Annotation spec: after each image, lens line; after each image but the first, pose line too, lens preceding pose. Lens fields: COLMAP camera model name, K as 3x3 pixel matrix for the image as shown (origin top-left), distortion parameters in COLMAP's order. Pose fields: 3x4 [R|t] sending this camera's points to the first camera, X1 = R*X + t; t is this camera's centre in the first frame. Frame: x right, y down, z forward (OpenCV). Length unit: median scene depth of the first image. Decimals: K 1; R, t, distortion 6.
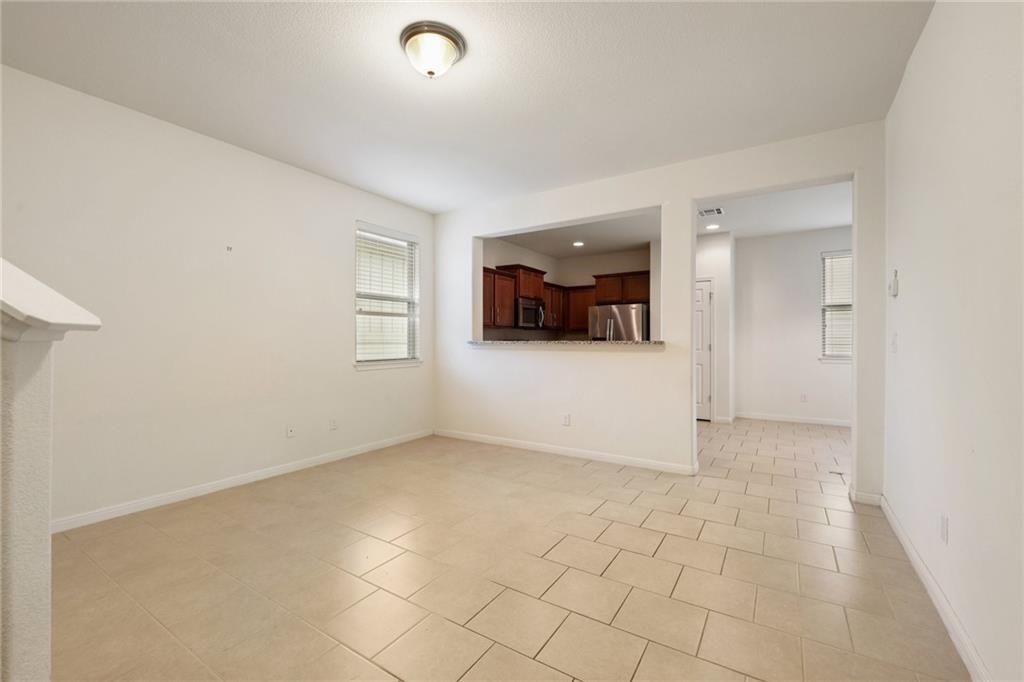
lens RADIAL K [[428.2, 0, 509.8], [0, 428.2, 339.8], [0, 0, 1]] dist [-0.000098, 0.000024]
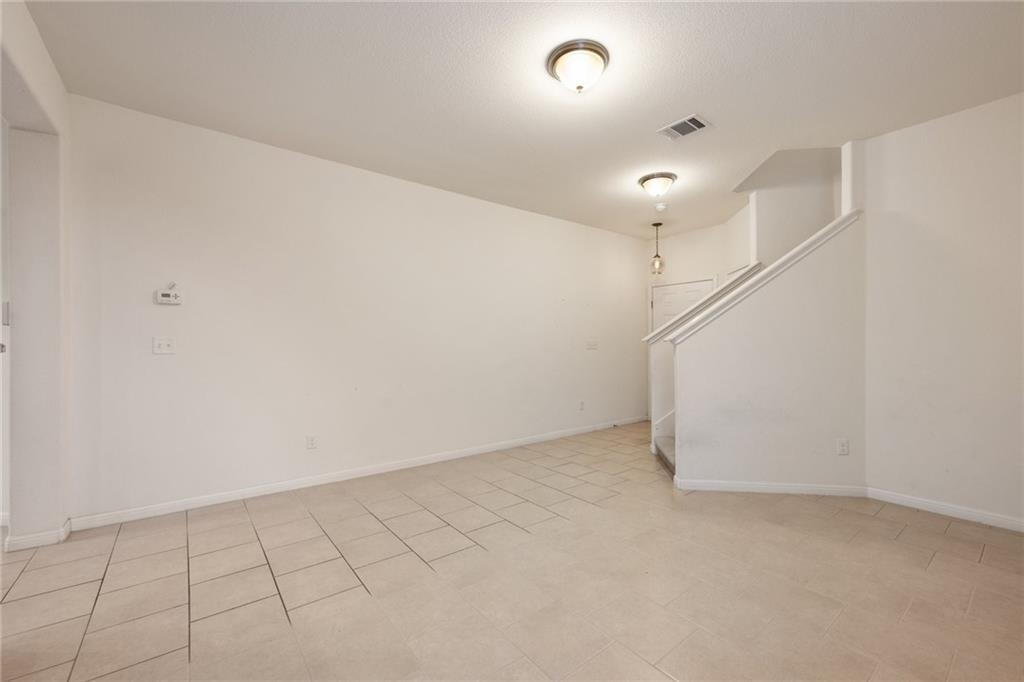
lens RADIAL K [[414.8, 0, 512.6], [0, 414.8, 346.0], [0, 0, 1]] dist [-0.000767, -0.000103]
pose [[-0.946666, -0.001779, 0.322213, -0.151792], [-0.001219, 0.999997, 0.001938, 0.001573], [-0.322215, 0.001442, -0.946665, 0.856534]]
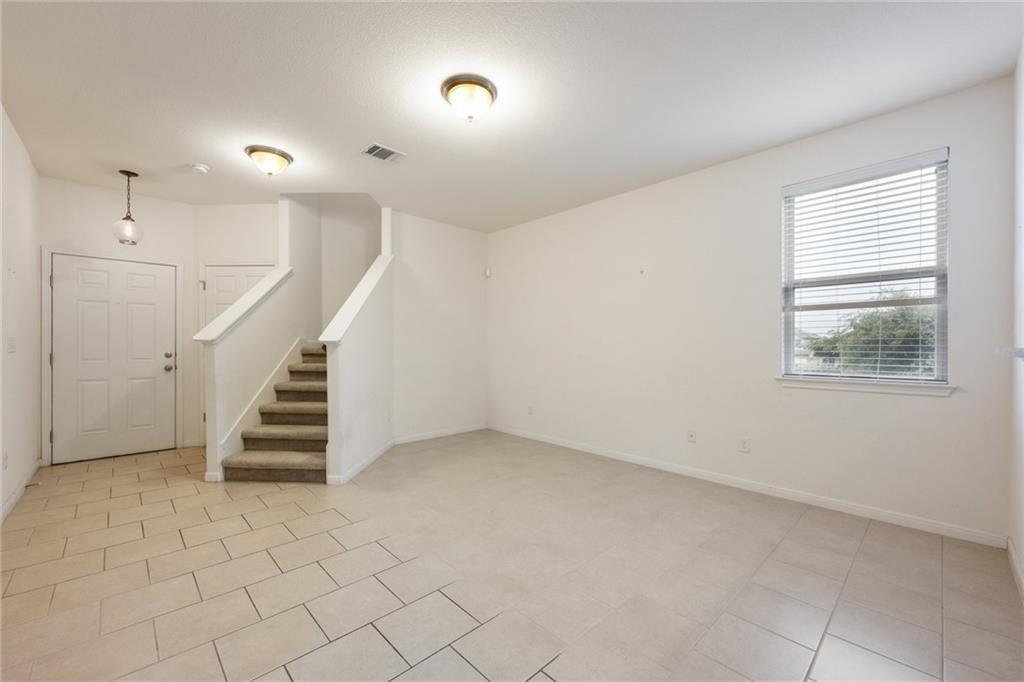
lens RADIAL K [[408.7, 0, 513.5], [0, 408.7, 348.4], [0, 0, 1]] dist [0.000029, -0.000202]
pose [[-0.229582, 0.002694, -0.973286, 0.376225], [-0.001400, 0.999994, 0.003098, 0.002945], [0.973288, 0.002073, -0.229577, 0.586051]]
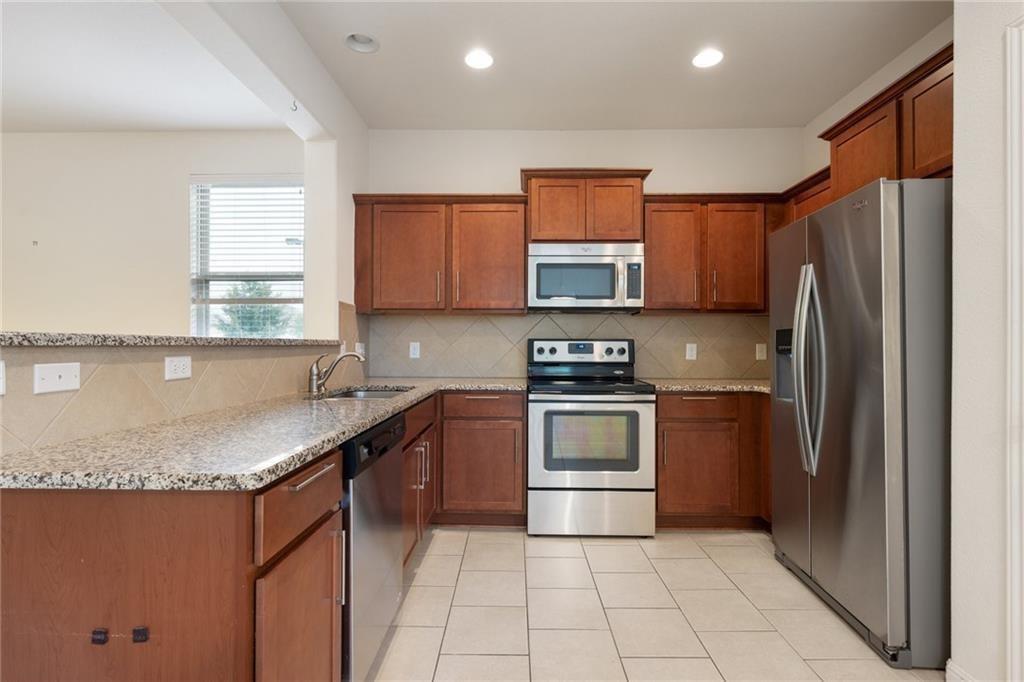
lens RADIAL K [[484.7, 0, 512.0], [0, 484.7, 341.0], [0, 0, 1]] dist [0.000626, -0.000142]
pose [[0.531180, -0.003808, -0.847251, 0.523897], [0.000629, 0.999991, -0.004100, 0.006252], [0.847259, 0.001645, 0.531177, 0.852533]]
